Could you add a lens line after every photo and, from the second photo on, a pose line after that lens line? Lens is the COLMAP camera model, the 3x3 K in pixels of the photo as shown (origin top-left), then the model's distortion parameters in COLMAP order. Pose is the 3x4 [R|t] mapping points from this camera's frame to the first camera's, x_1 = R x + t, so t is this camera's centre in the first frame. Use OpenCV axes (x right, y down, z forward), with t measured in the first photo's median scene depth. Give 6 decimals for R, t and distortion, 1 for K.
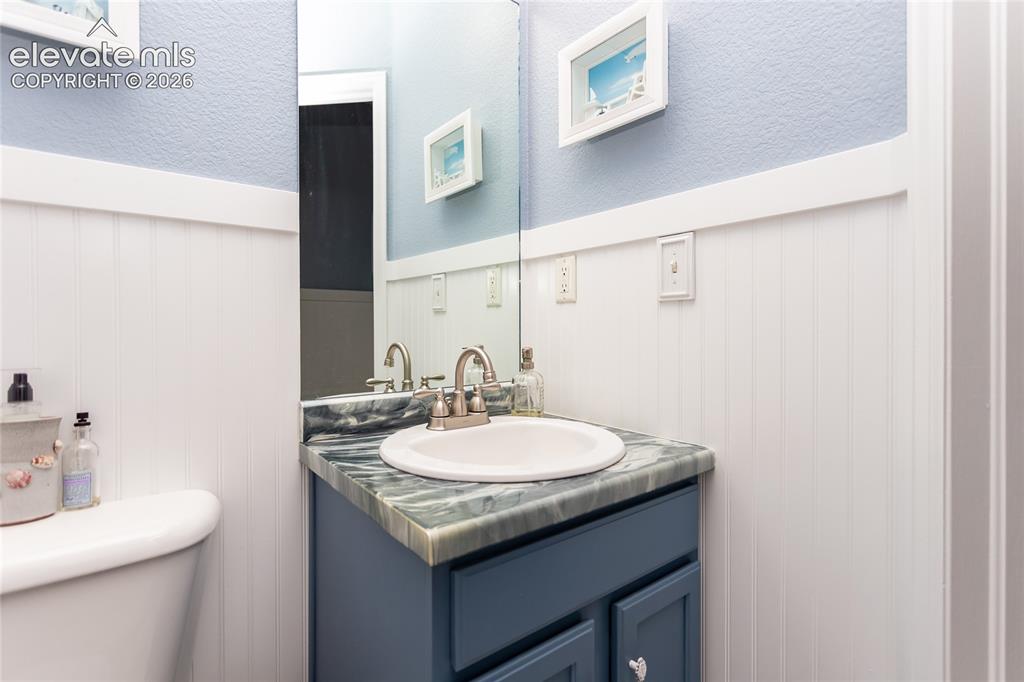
lens RADIAL K [[494.9, 0, 510.9], [0, 494.9, 295.4], [0, 0, 1]] dist [-0.000909, -0.000194]
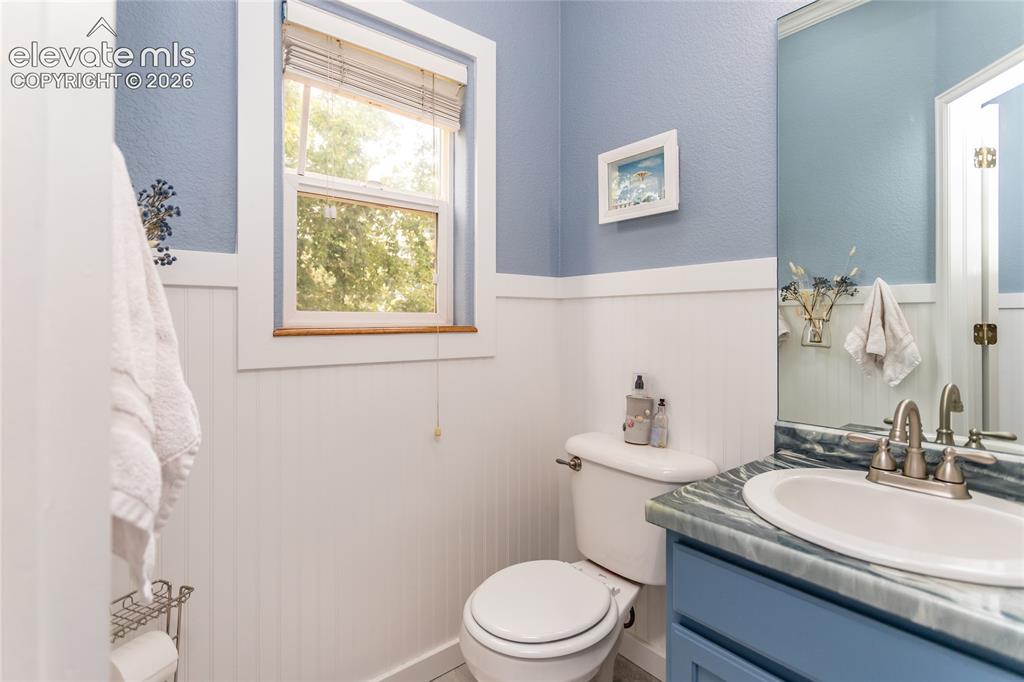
lens RADIAL K [[492.2, 0, 514.8], [0, 492.2, 318.1], [0, 0, 1]] dist [0.000481, 0.000284]
pose [[0.016381, -0.006746, -0.999843, 0.840999], [0.058566, 0.998267, -0.005776, -0.081372], [0.998149, -0.058462, 0.016748, 0.328796]]
